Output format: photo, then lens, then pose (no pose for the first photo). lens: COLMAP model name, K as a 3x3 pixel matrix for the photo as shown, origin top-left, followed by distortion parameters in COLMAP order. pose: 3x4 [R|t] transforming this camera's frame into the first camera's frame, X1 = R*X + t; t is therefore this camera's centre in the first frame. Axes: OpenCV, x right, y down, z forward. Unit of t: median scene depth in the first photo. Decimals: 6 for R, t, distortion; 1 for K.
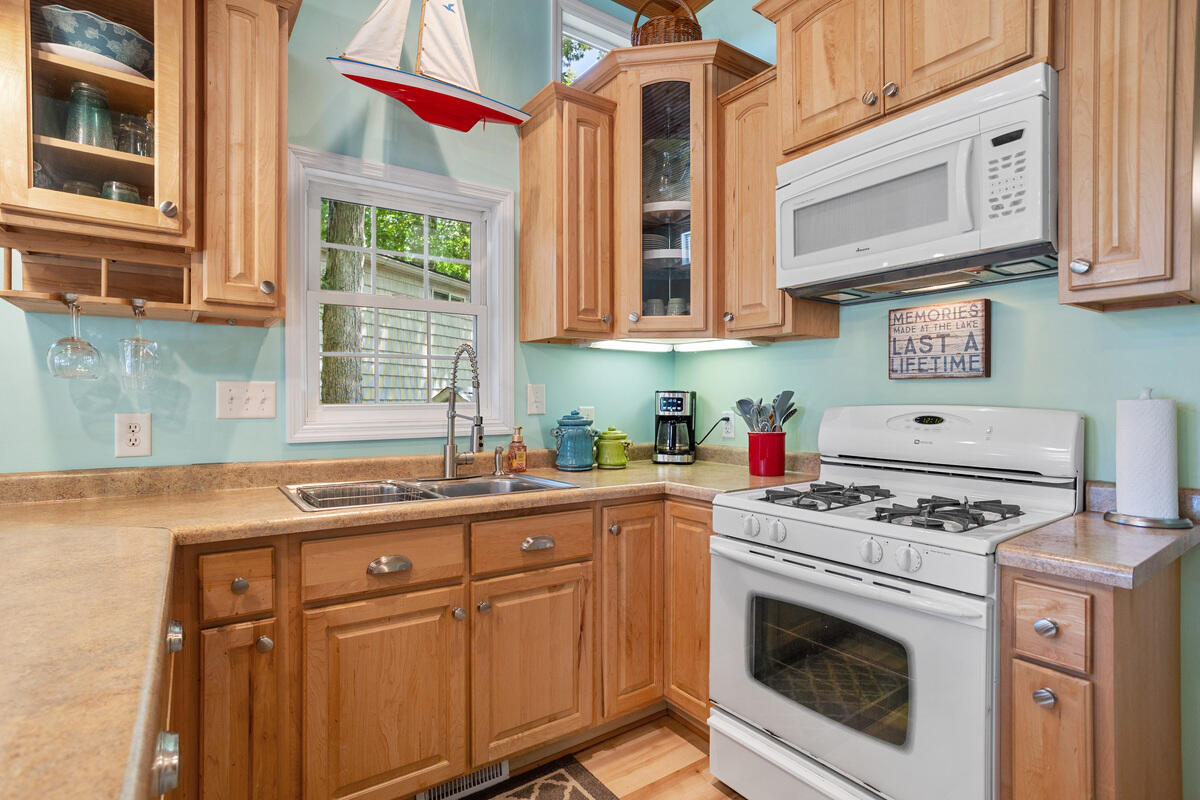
lens RADIAL K [[586.2, 0, 594.7], [0, 586.2, 394.2], [0, 0, 1]] dist [-0.027026, 0.020741]
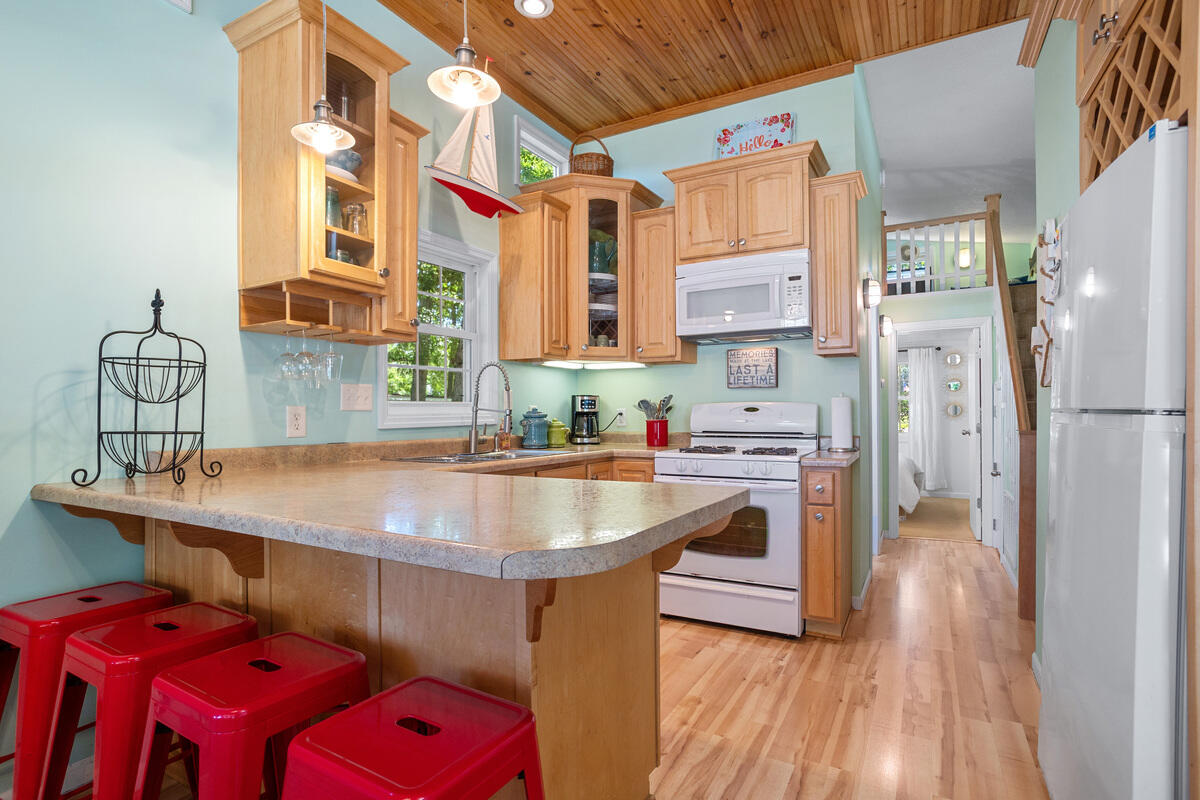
lens RADIAL K [[586.2, 0, 594.7], [0, 586.2, 394.2], [0, 0, 1]] dist [-0.027026, 0.020741]
pose [[0.907508, 0.007368, 0.419970, -0.631988], [0.001162, 0.999798, -0.020053, 0.029042], [-0.420033, 0.018686, 0.907316, -0.475277]]
